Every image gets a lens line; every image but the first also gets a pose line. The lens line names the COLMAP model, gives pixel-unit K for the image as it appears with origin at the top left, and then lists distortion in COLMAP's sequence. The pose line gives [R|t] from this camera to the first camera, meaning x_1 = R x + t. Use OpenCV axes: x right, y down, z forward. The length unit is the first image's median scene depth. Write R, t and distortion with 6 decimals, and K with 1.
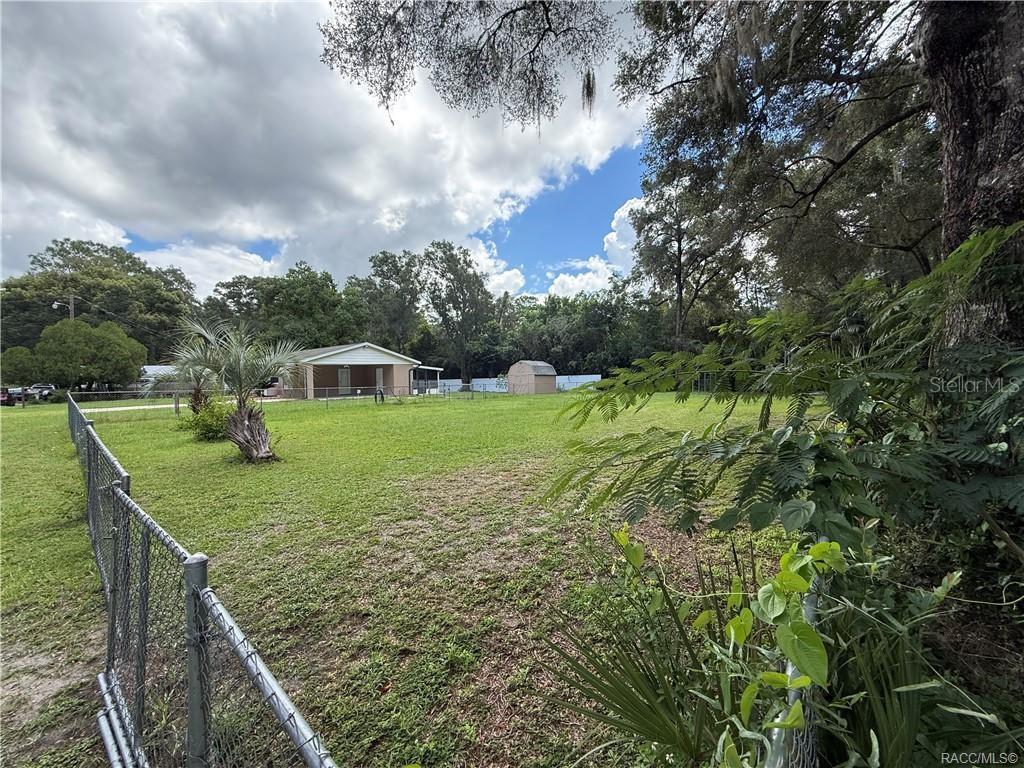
lens RADIAL K [[408.9, 0, 506.7], [0, 408.9, 381.4], [0, 0, 1]] dist [0.001763, -0.000134]
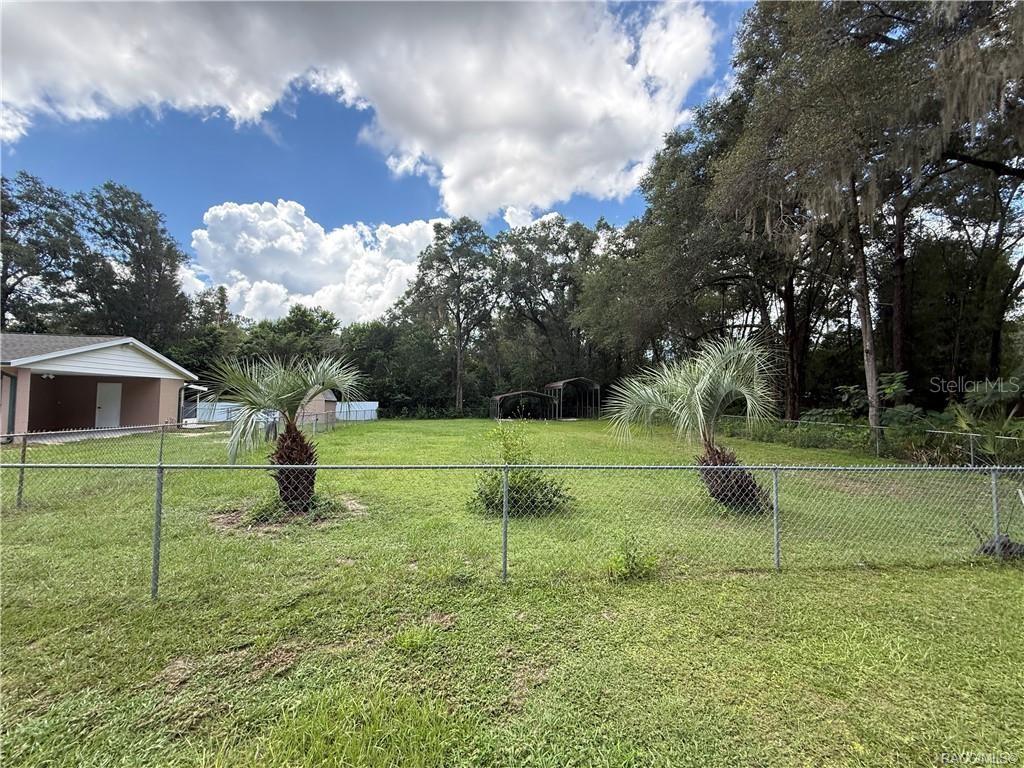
lens RADIAL K [[408.9, 0, 512.6], [0, 408.9, 382.5], [0, 0, 1]] dist [0.001763, -0.000134]
pose [[0.614391, 0.057044, 0.786937, -1.120972], [-0.005245, 0.997656, -0.068224, 0.009068], [-0.788984, 0.037789, 0.613250, 0.538569]]
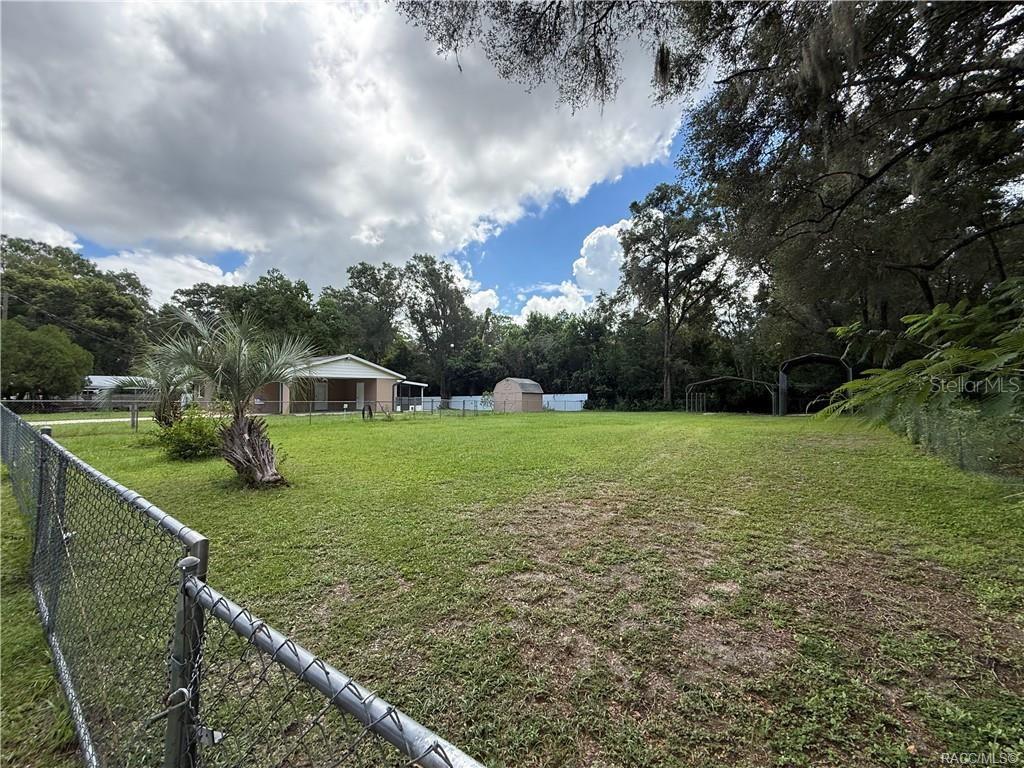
lens RADIAL K [[408.9, 0, 507.1], [0, 408.9, 379.6], [0, 0, 1]] dist [0.001763, -0.000134]
pose [[0.996720, 0.017465, 0.079015, -0.137096], [-0.013216, 0.998454, -0.053984, 0.018905], [-0.079835, 0.052763, 0.995411, 0.117215]]
